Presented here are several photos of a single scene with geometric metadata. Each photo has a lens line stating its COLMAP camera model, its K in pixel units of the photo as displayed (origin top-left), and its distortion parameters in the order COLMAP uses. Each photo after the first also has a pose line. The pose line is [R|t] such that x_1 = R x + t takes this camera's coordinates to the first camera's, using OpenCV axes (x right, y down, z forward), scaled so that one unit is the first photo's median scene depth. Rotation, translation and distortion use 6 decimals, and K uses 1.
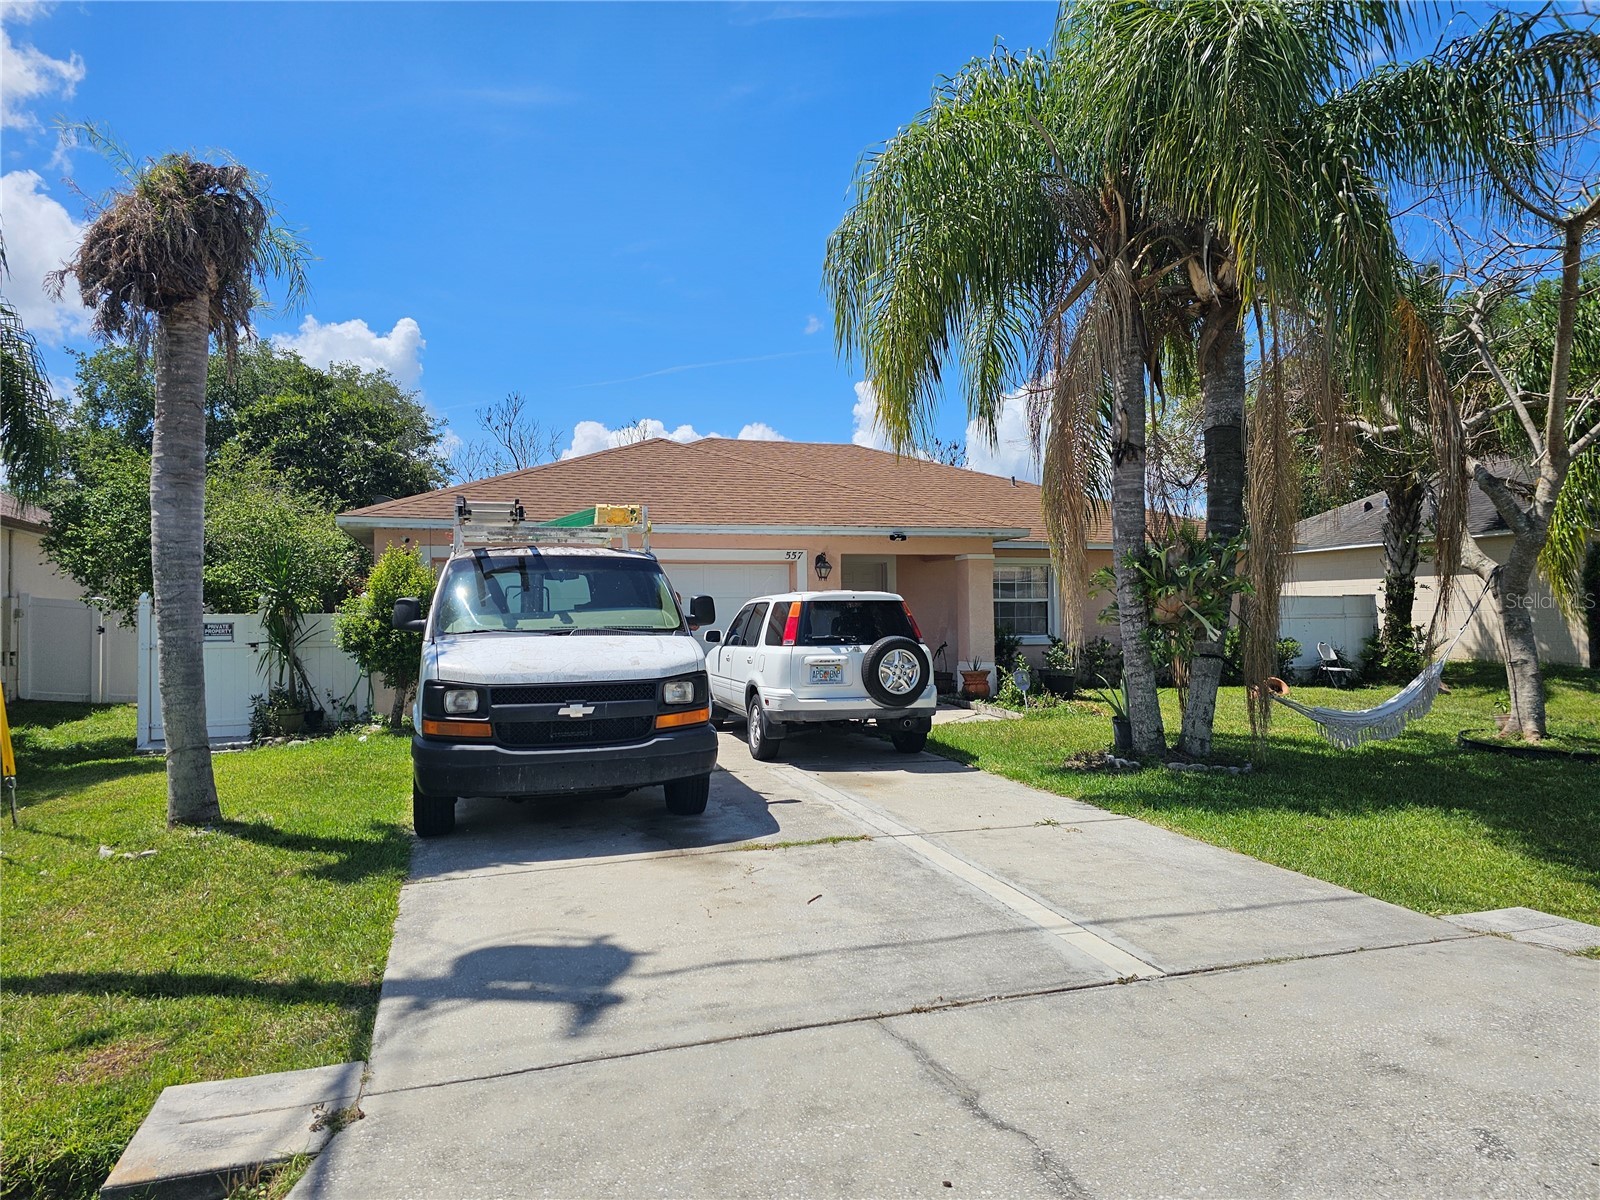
lens RADIAL K [[1061.9, 0, 810.7], [0, 1061.9, 588.4], [0, 0, 1]] dist [0.060182, -0.049263]
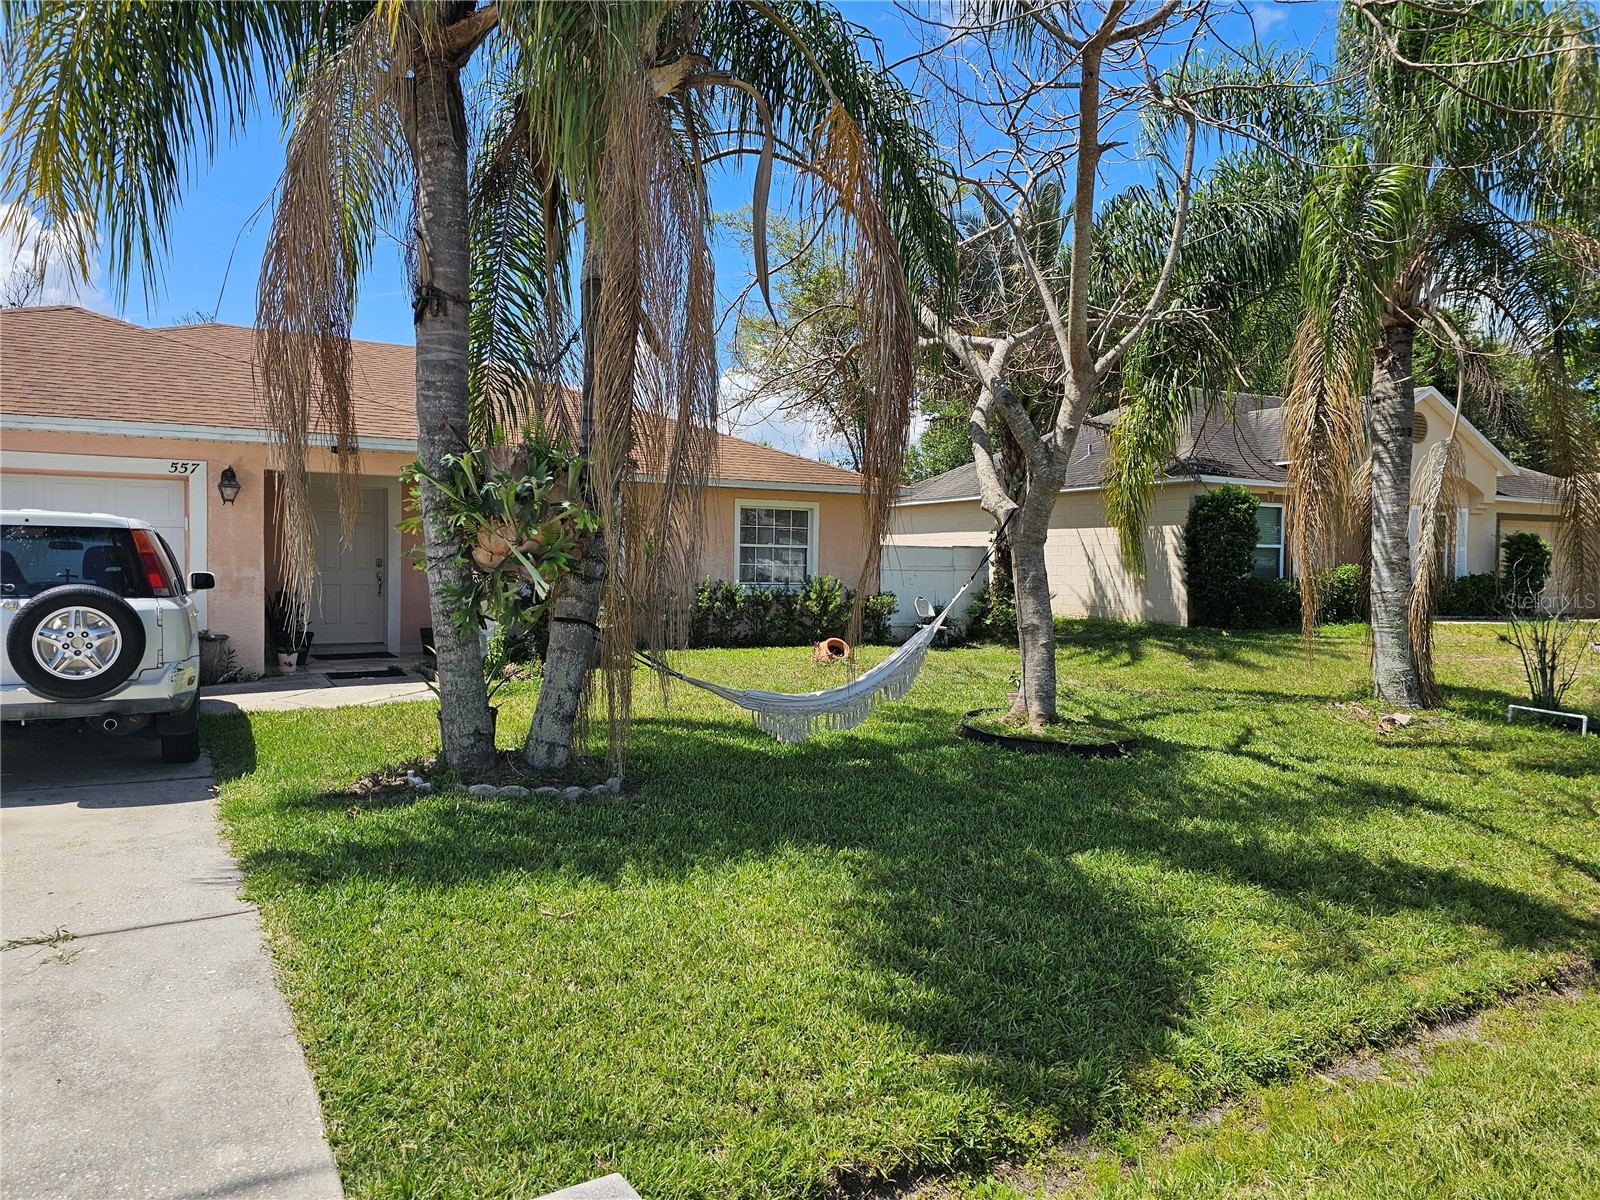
lens RADIAL K [[1061.9, 0, 803.6], [0, 1061.9, 585.3], [0, 0, 1]] dist [0.060182, -0.049263]
pose [[0.974771, 0.016103, 0.222627, 0.444027], [-0.026490, 0.998691, 0.043749, 0.008954], [-0.221631, -0.048543, 0.973922, 0.377220]]
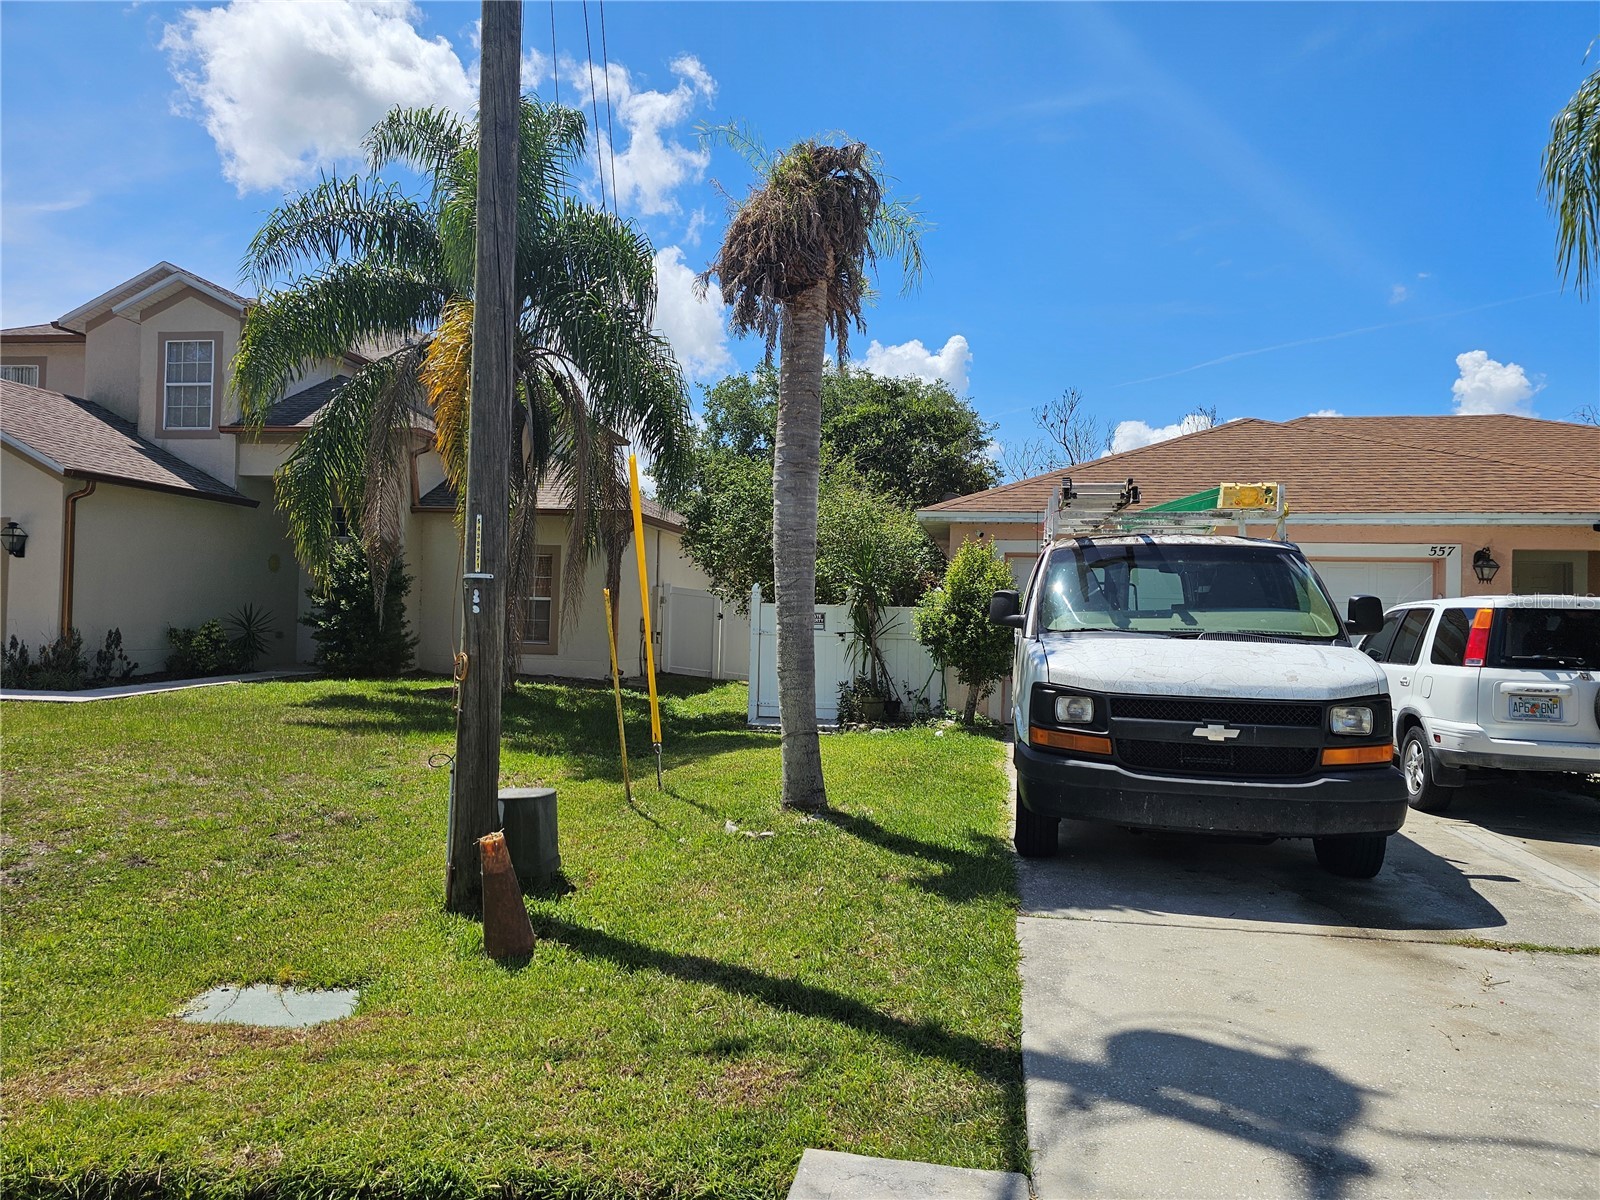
lens RADIAL K [[1061.9, 0, 805.7], [0, 1061.9, 605.7], [0, 0, 1]] dist [0.060182, -0.049263]
pose [[0.878815, 0.028390, -0.476317, -0.095260], [-0.021834, 0.999575, 0.019294, 0.008334], [0.476662, -0.006555, 0.879062, 0.119201]]
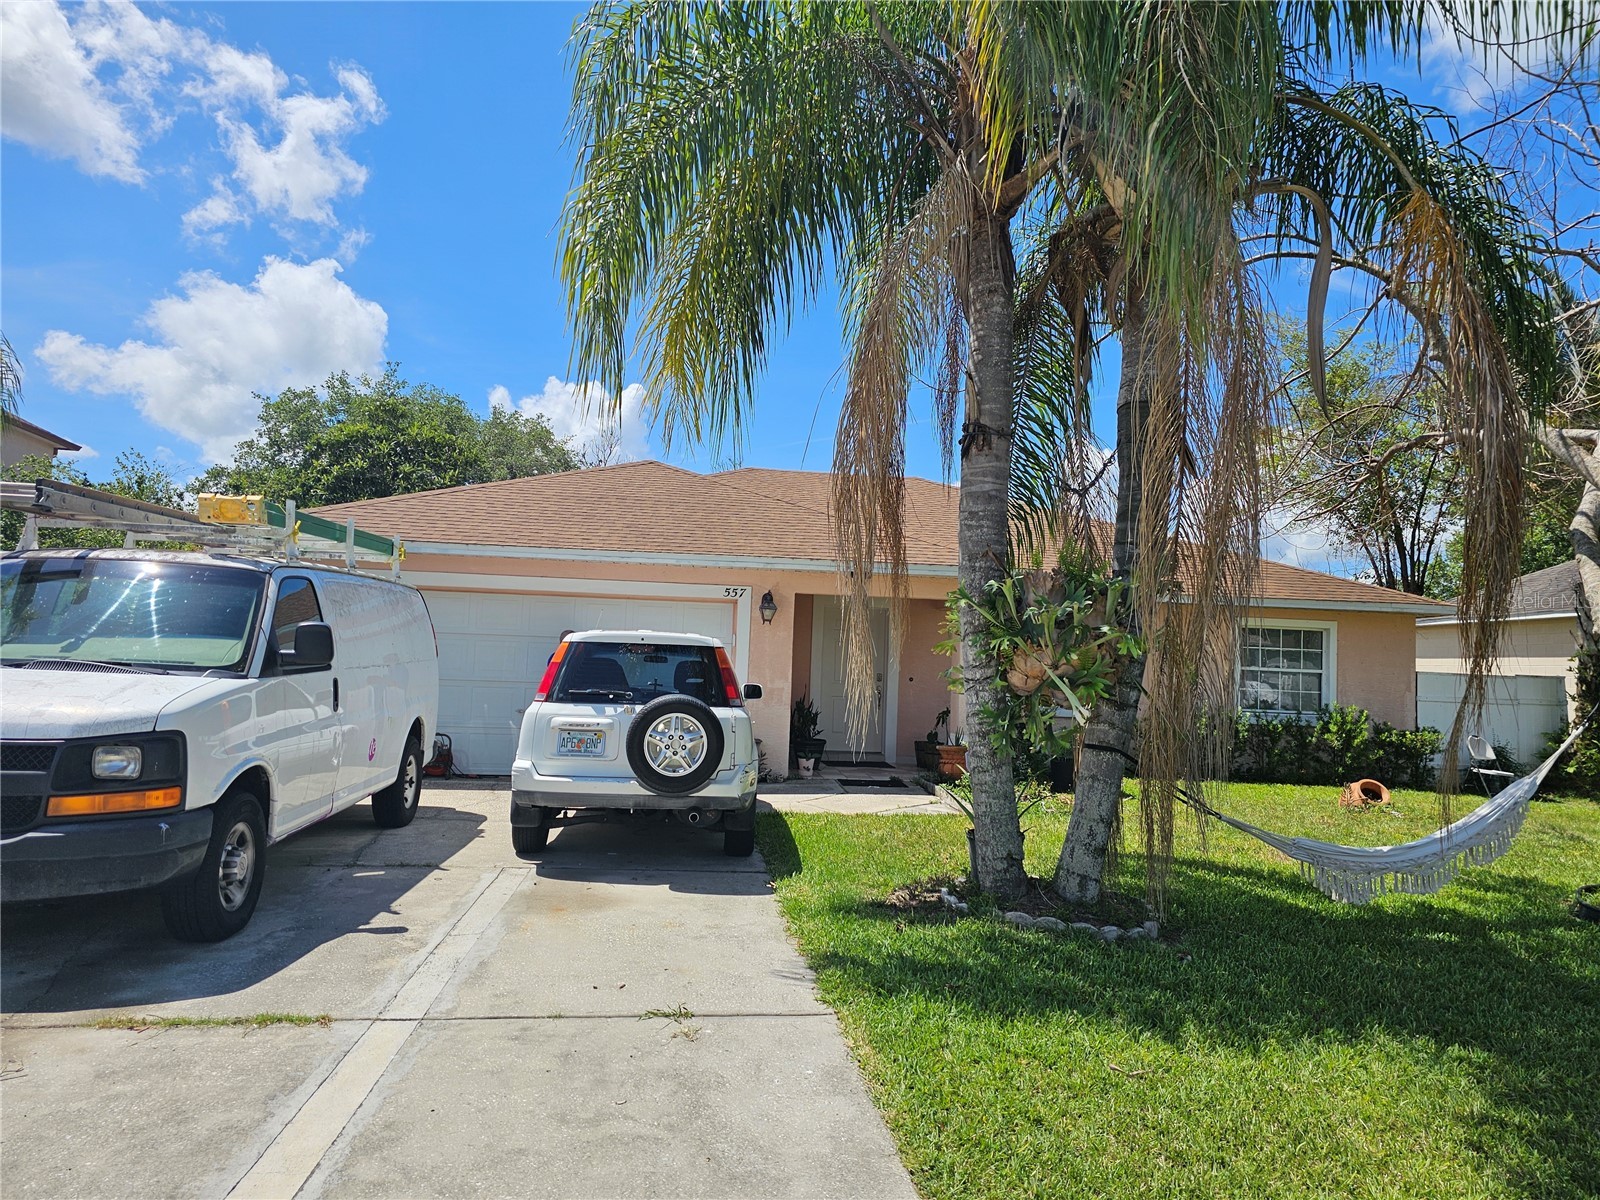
lens RADIAL K [[1061.9, 0, 805.8], [0, 1061.9, 592.4], [0, 0, 1]] dist [0.060182, -0.049263]
pose [[0.980532, 0.031594, -0.193800, 0.385568], [-0.040777, 0.998218, -0.043576, 0.004576], [0.192078, 0.050631, 0.980073, 0.386038]]
